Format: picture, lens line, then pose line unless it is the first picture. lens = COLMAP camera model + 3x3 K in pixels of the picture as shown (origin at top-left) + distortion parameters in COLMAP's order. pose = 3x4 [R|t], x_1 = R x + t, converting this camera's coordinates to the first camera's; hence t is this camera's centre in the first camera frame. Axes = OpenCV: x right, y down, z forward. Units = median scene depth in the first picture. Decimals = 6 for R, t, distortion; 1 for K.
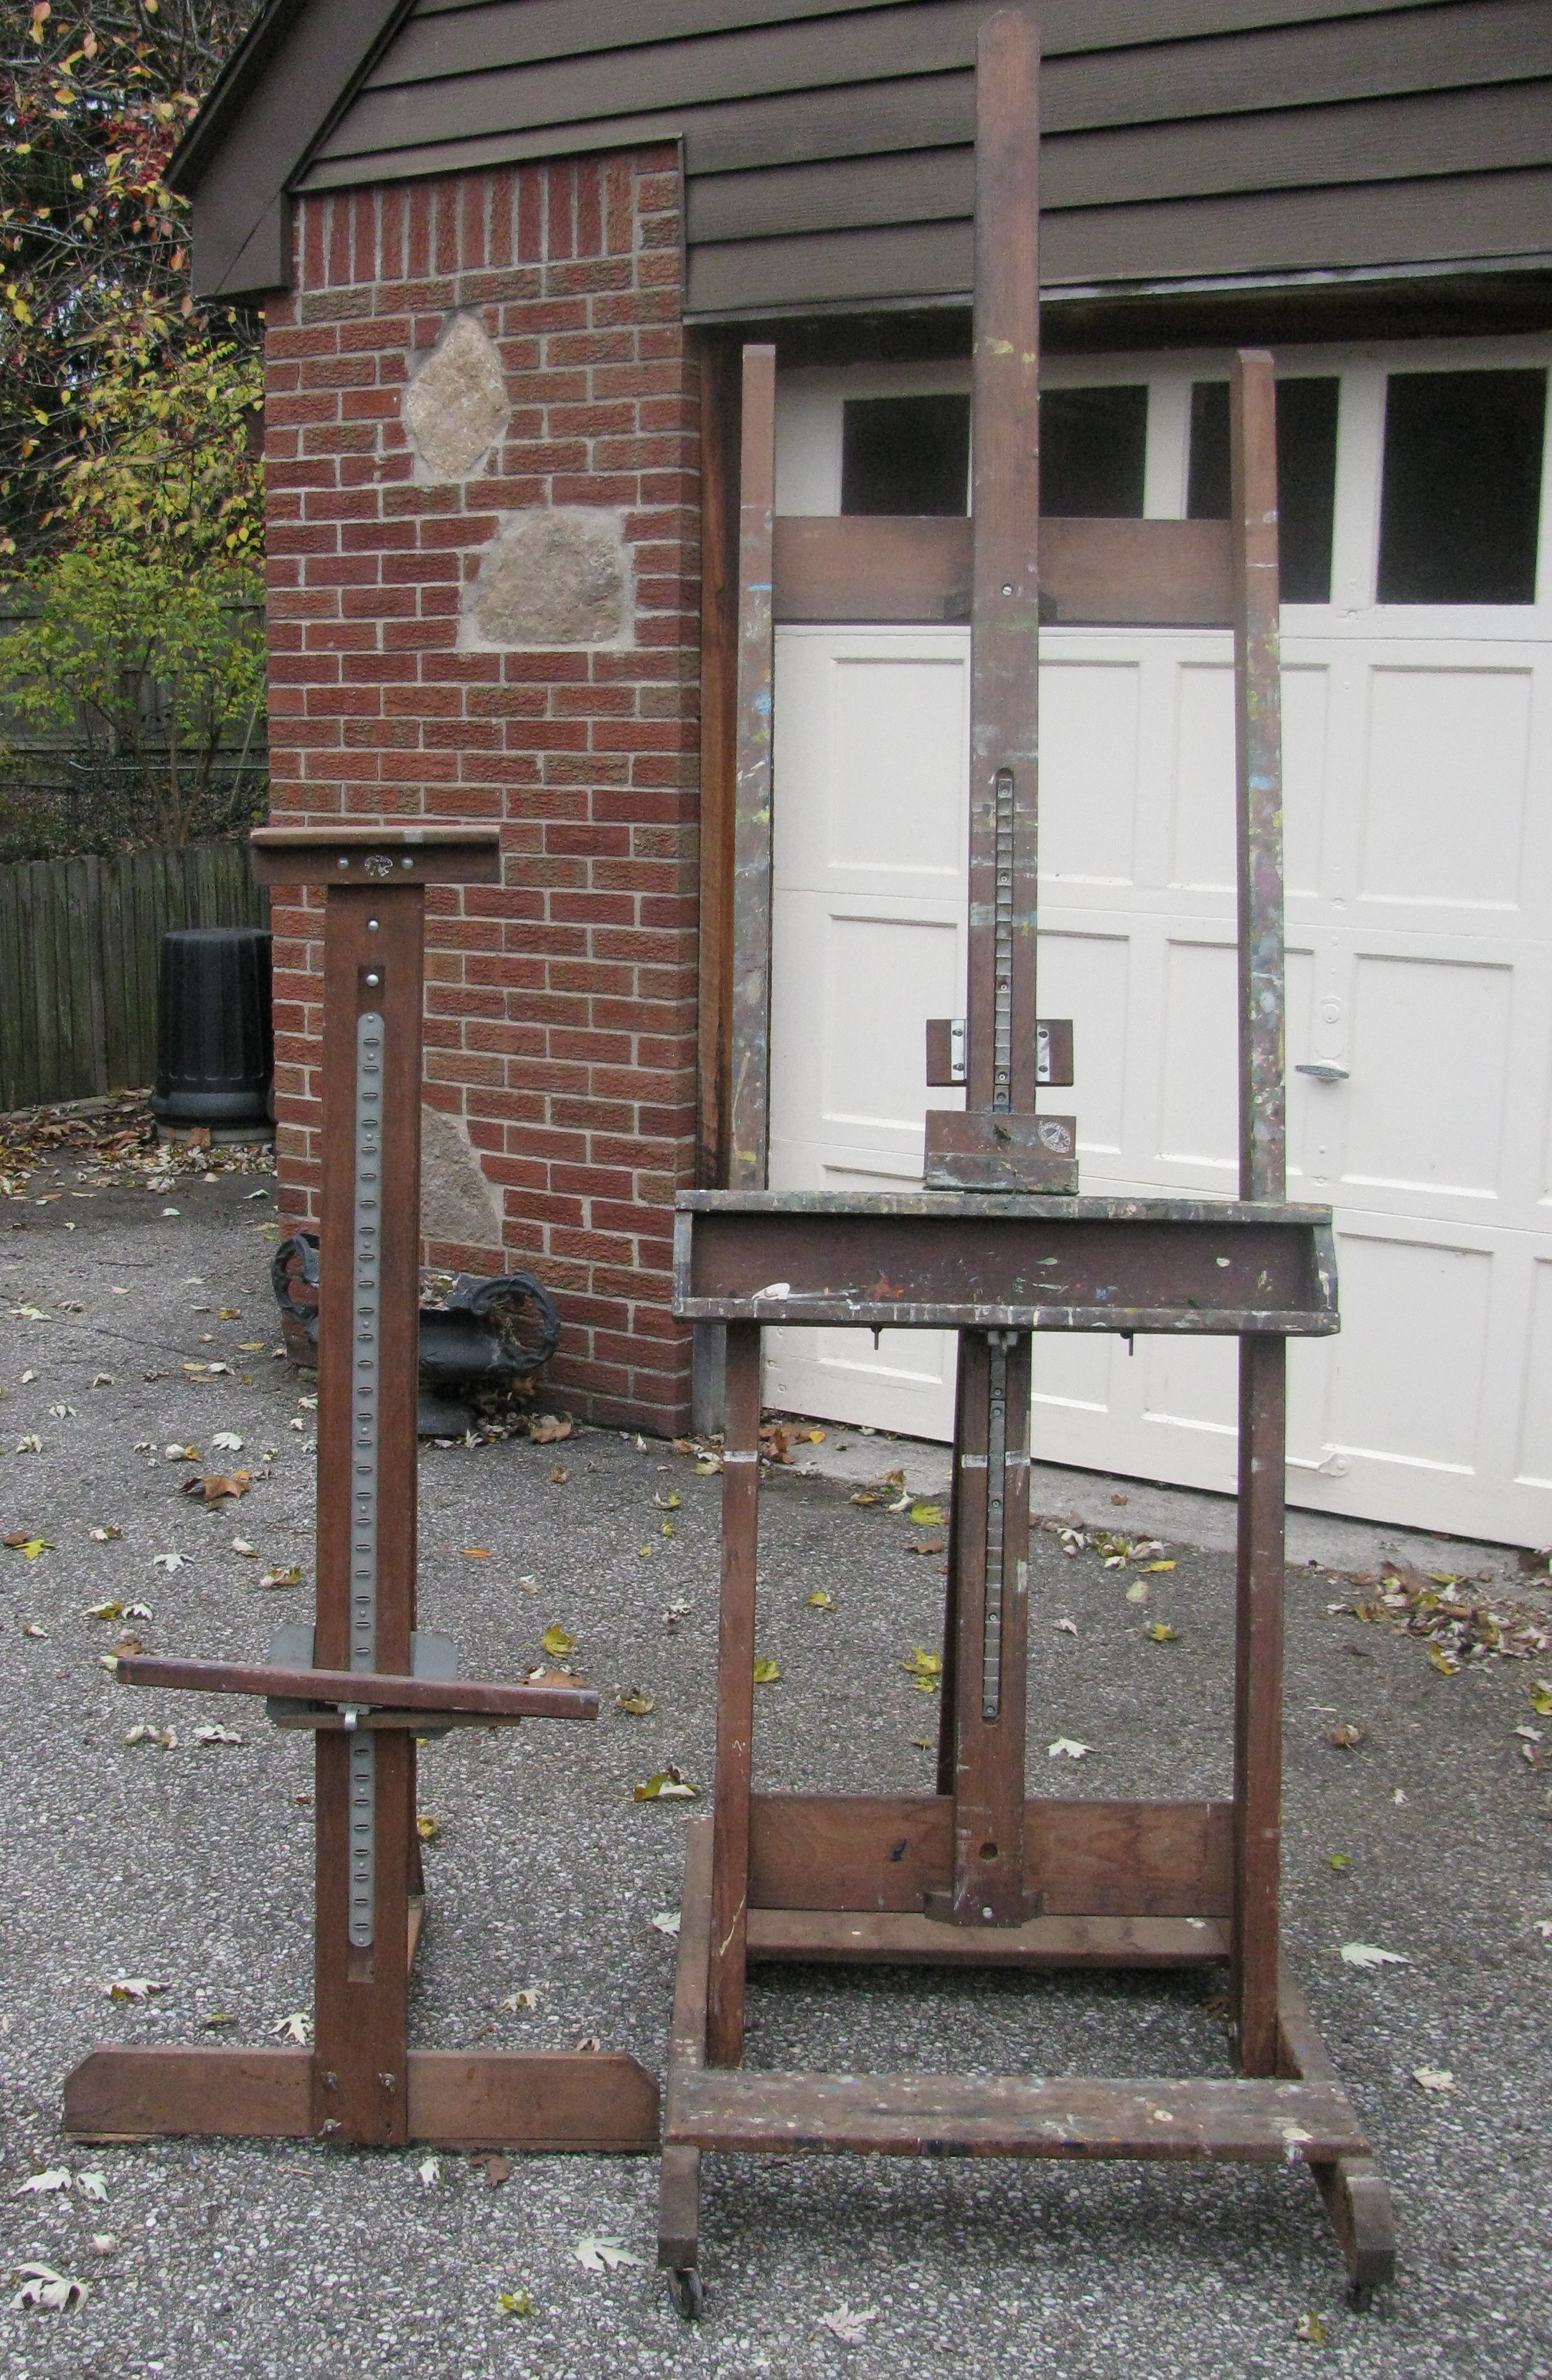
lens RADIAL K [[2514.9, 0, 606.4], [0, 2514.9, 1189.3], [0, 0, 1]] dist [-0.220175, 0.270477]
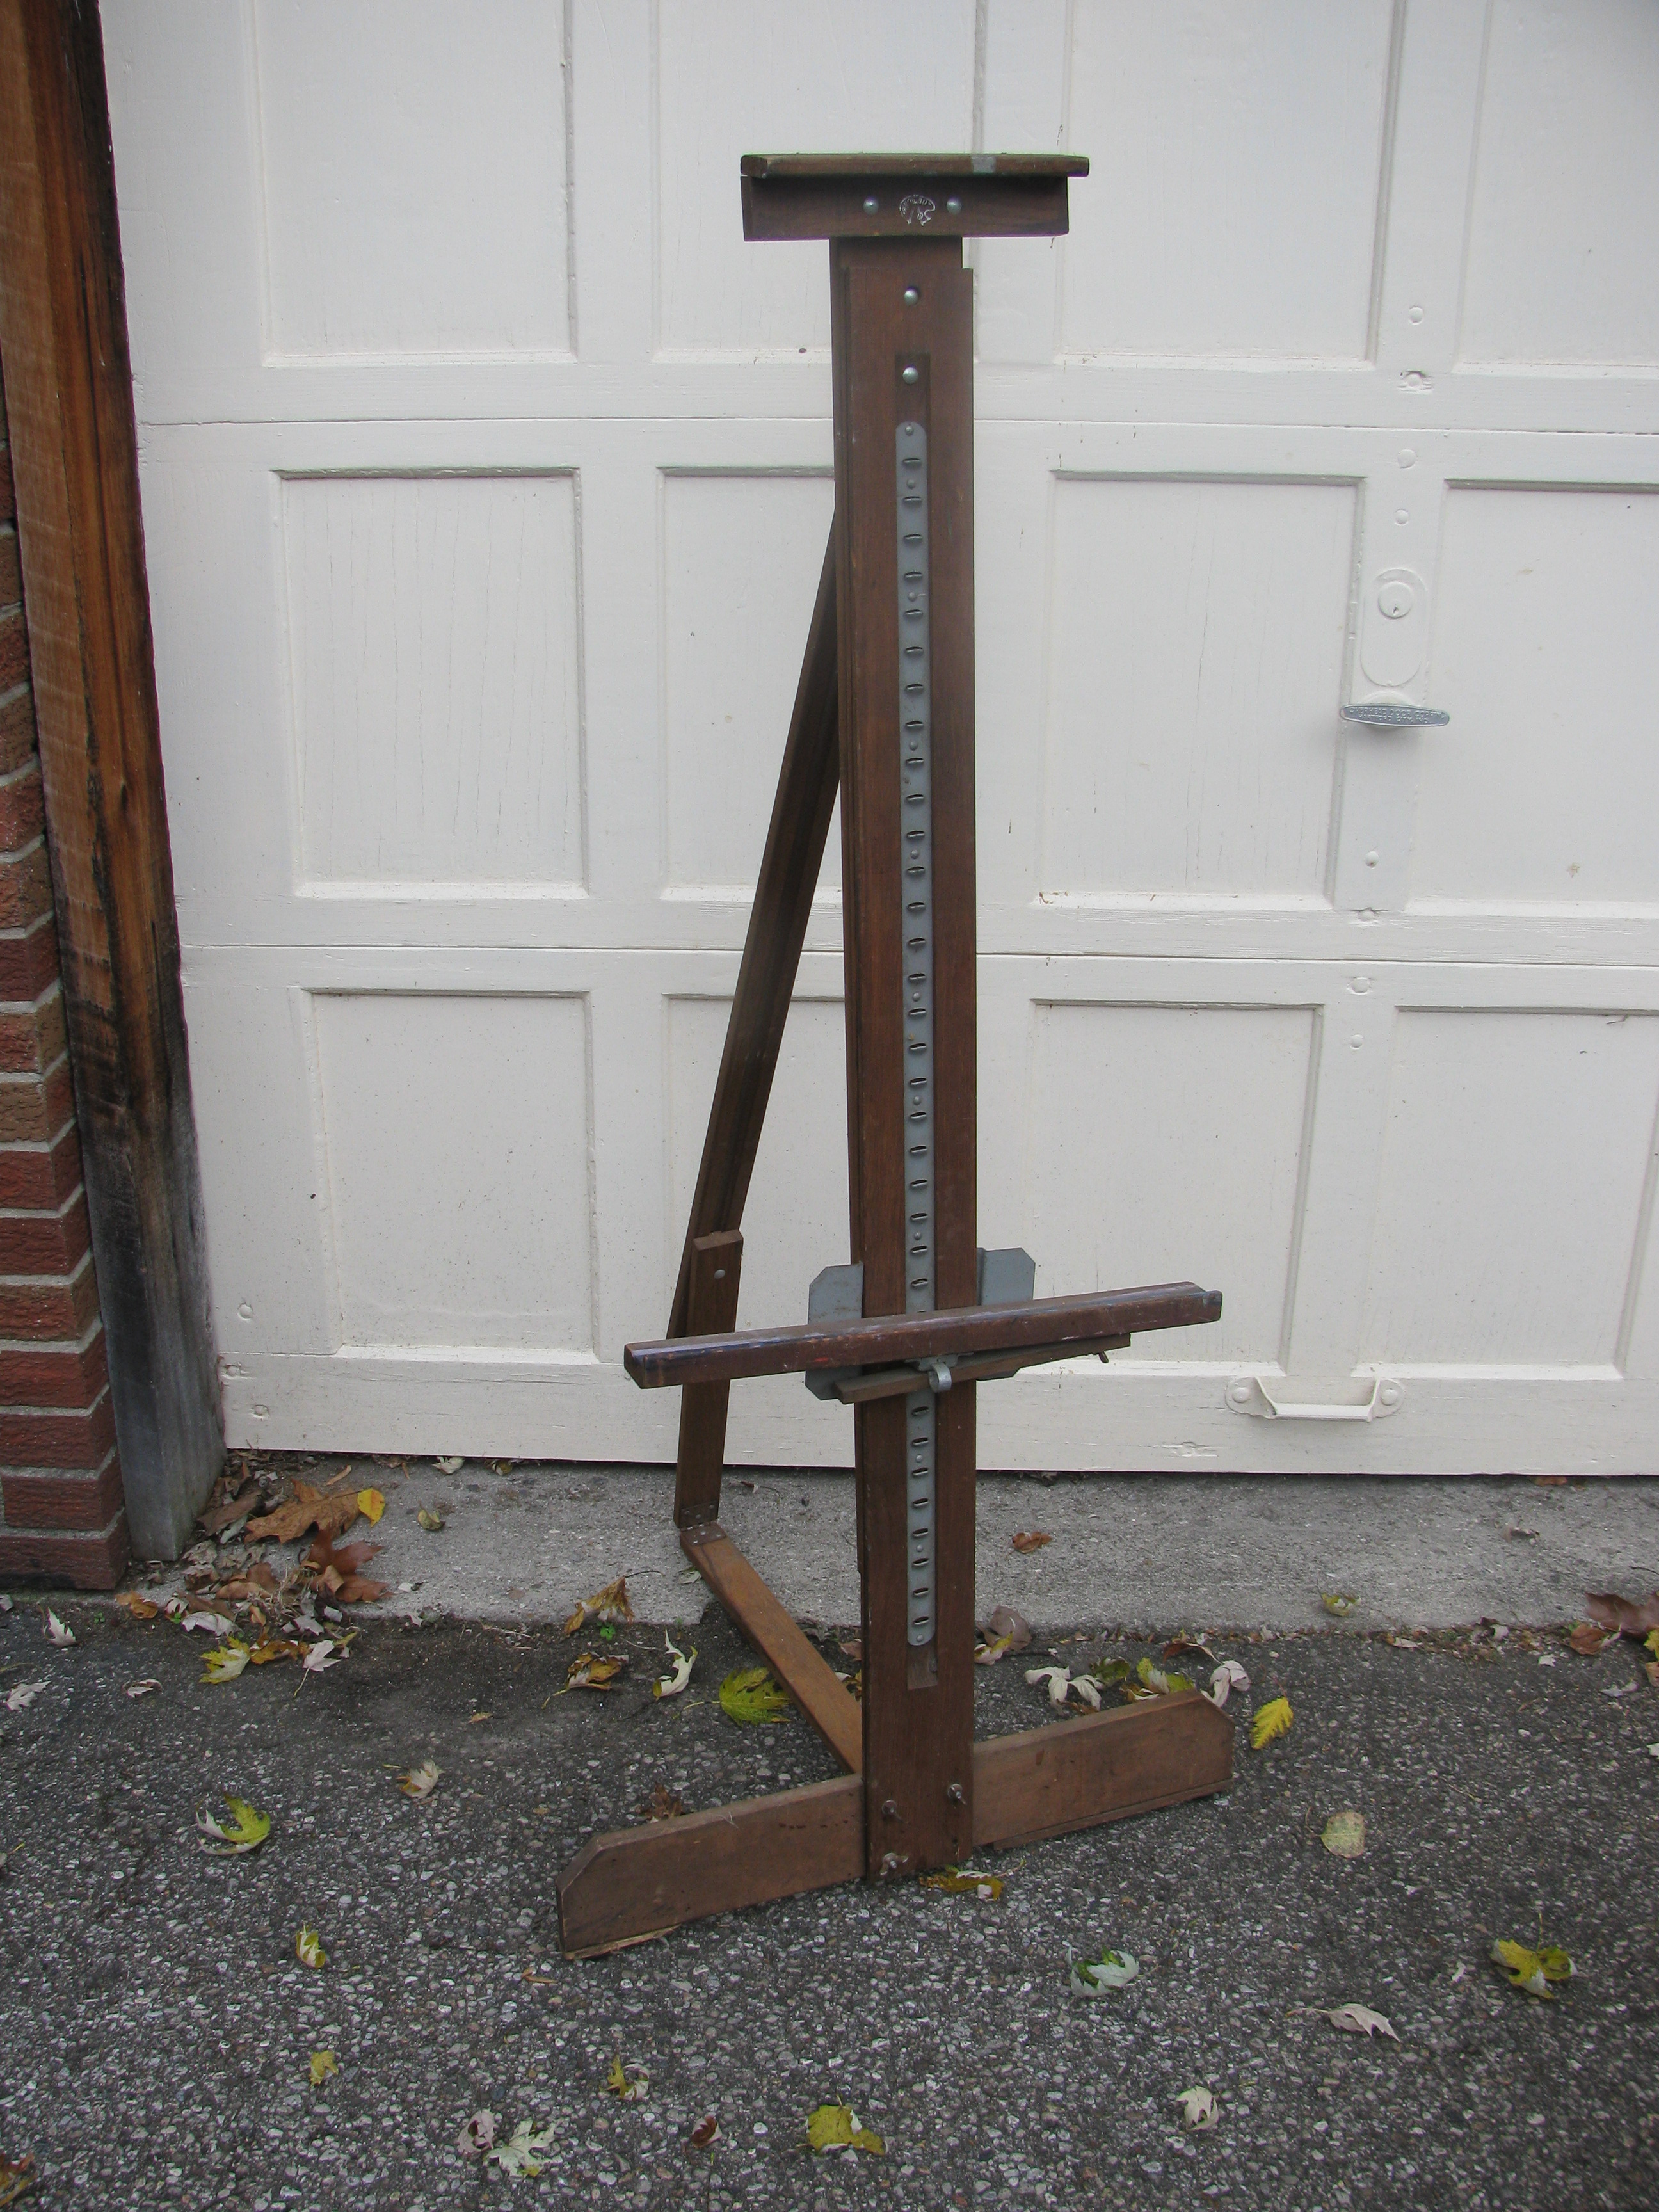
lens RADIAL K [[2264.8, 0, 741.2], [0, 2264.8, 1133.7], [0, 0, 1]] dist [-0.226643, 0.269111]
pose [[0.848478, -0.203457, 0.488560, -0.068193], [0.111150, 0.971068, 0.211361, -0.071872], [-0.517428, -0.125031, 0.846543, 0.635675]]
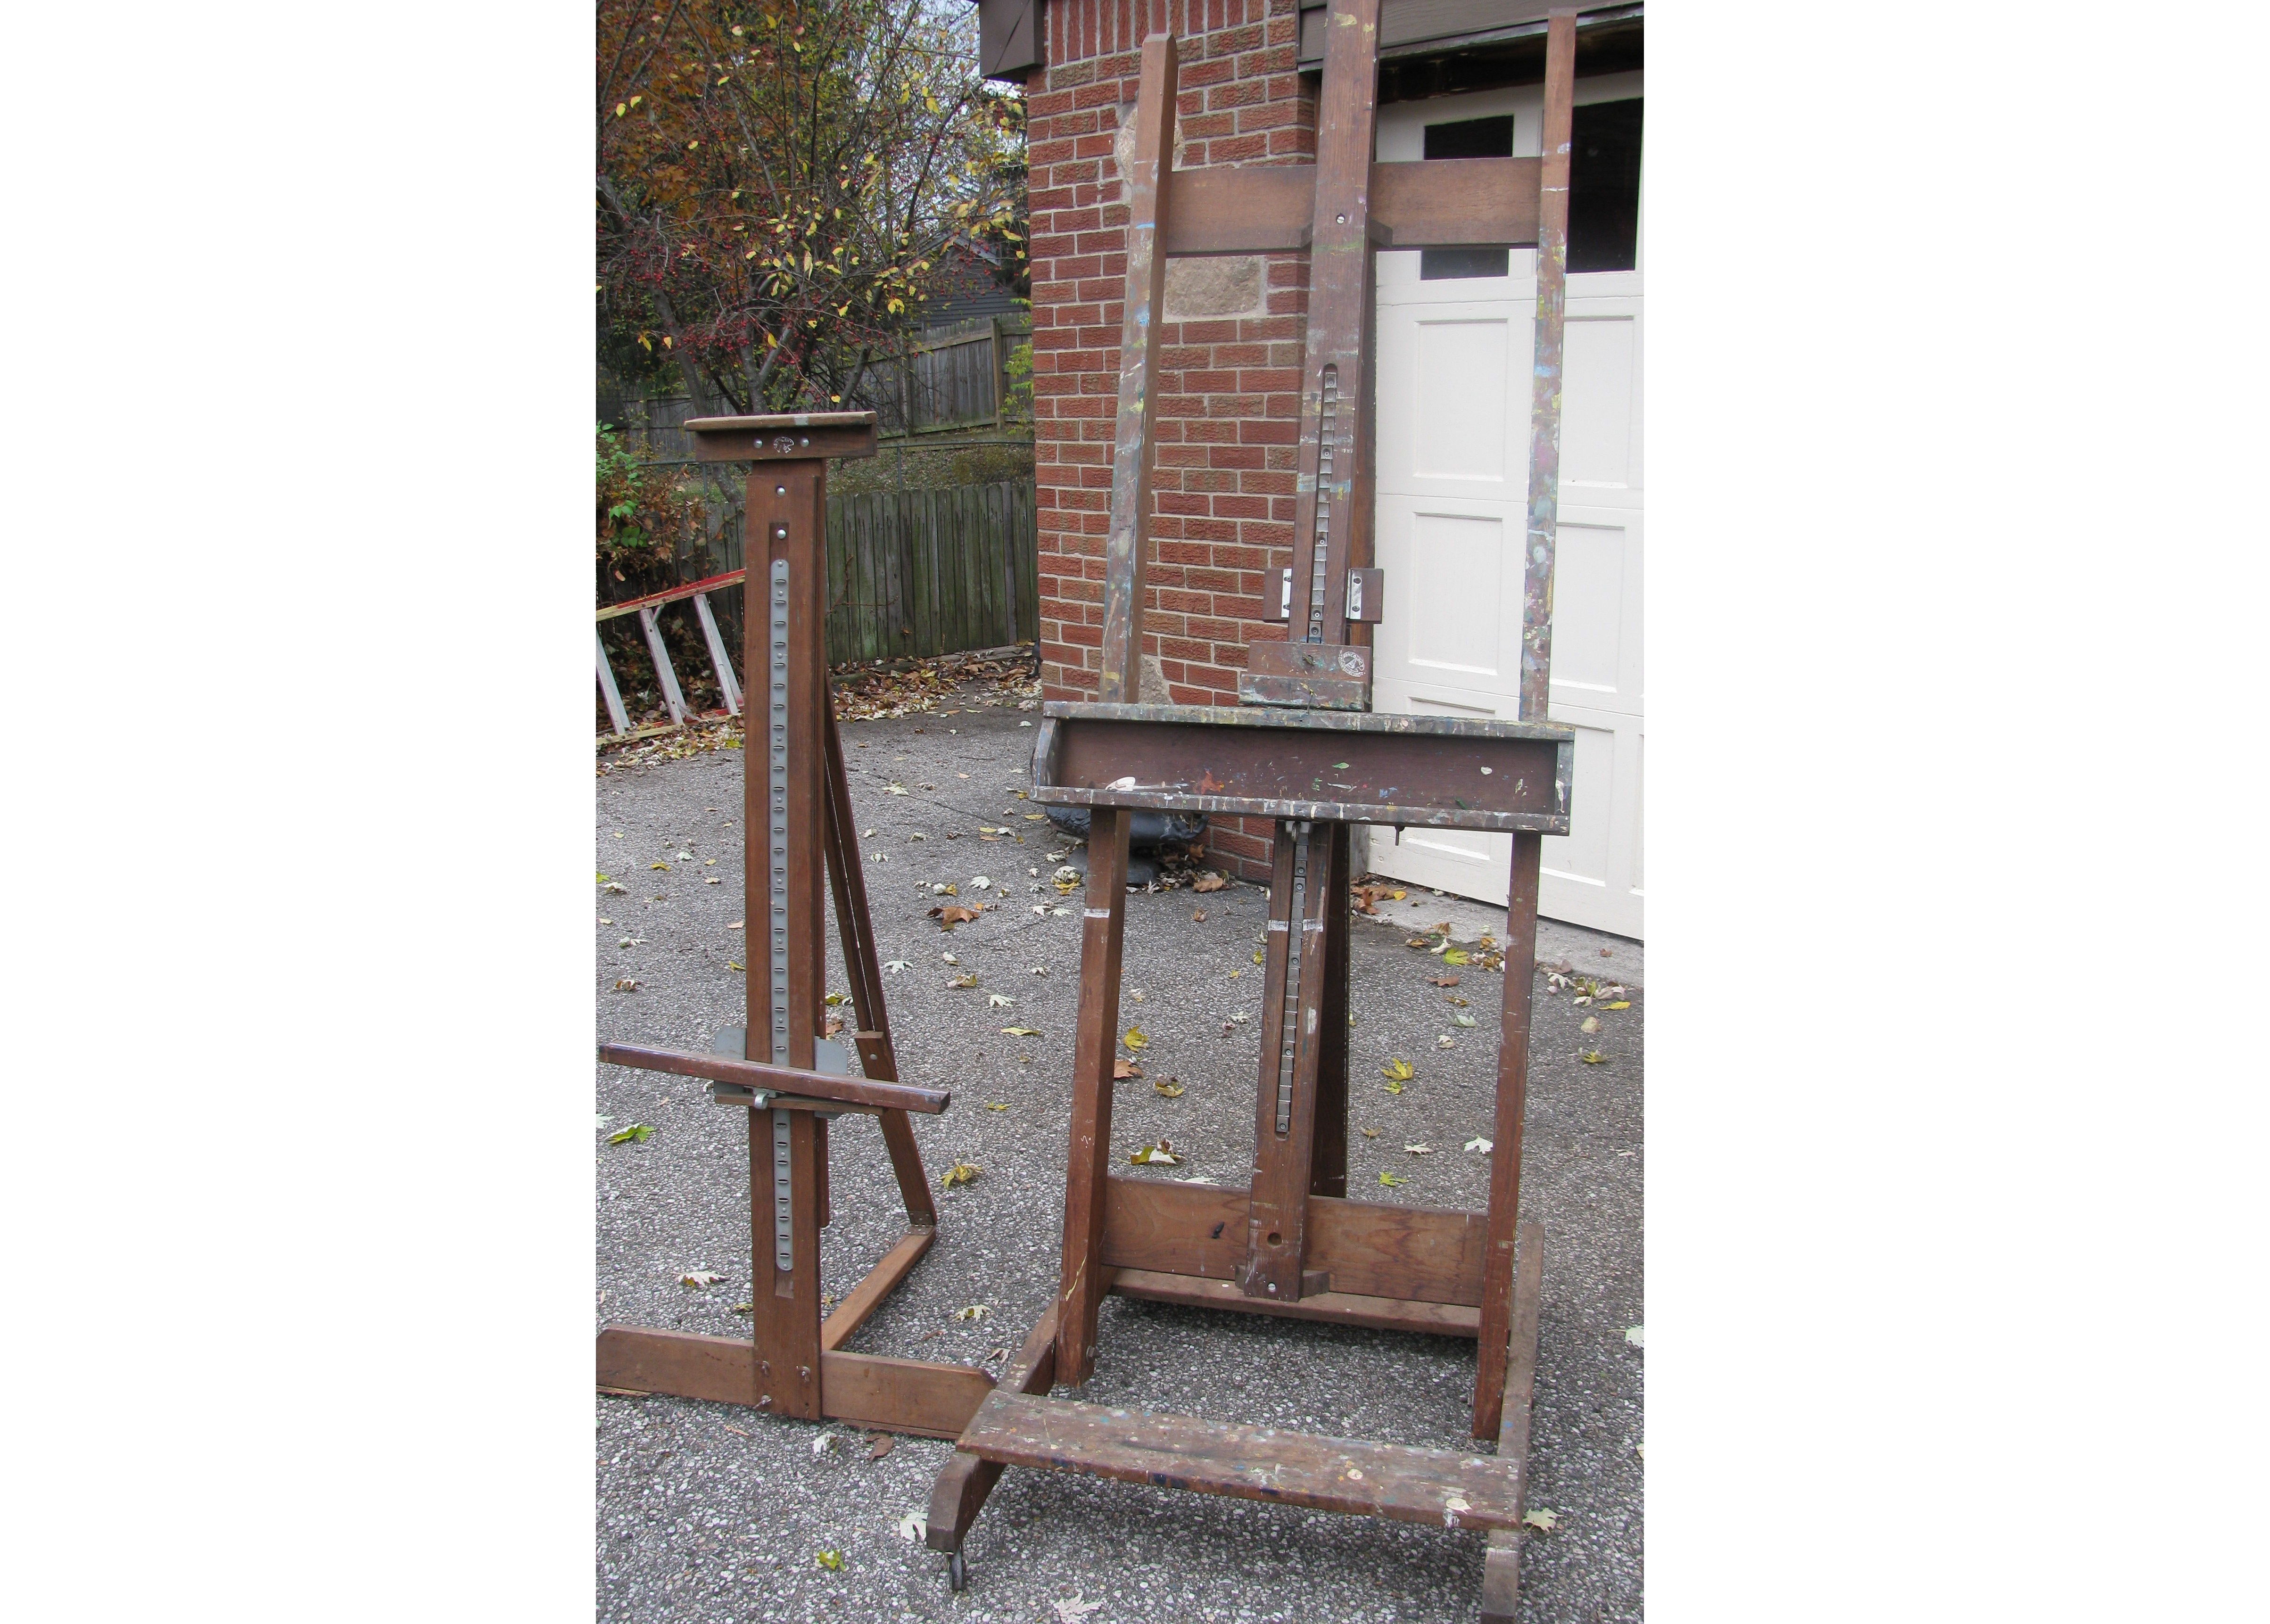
lens RADIAL K [[1656.3, 0, 1135.0], [0, 1656.3, 812.0], [0, 0, 1]] dist [-0.214924, 0.255970]
pose [[0.980493, 0.031201, -0.194061, 0.127325], [-0.019987, 0.998029, 0.059480, 0.003032], [0.195535, -0.054441, 0.979185, 0.102164]]
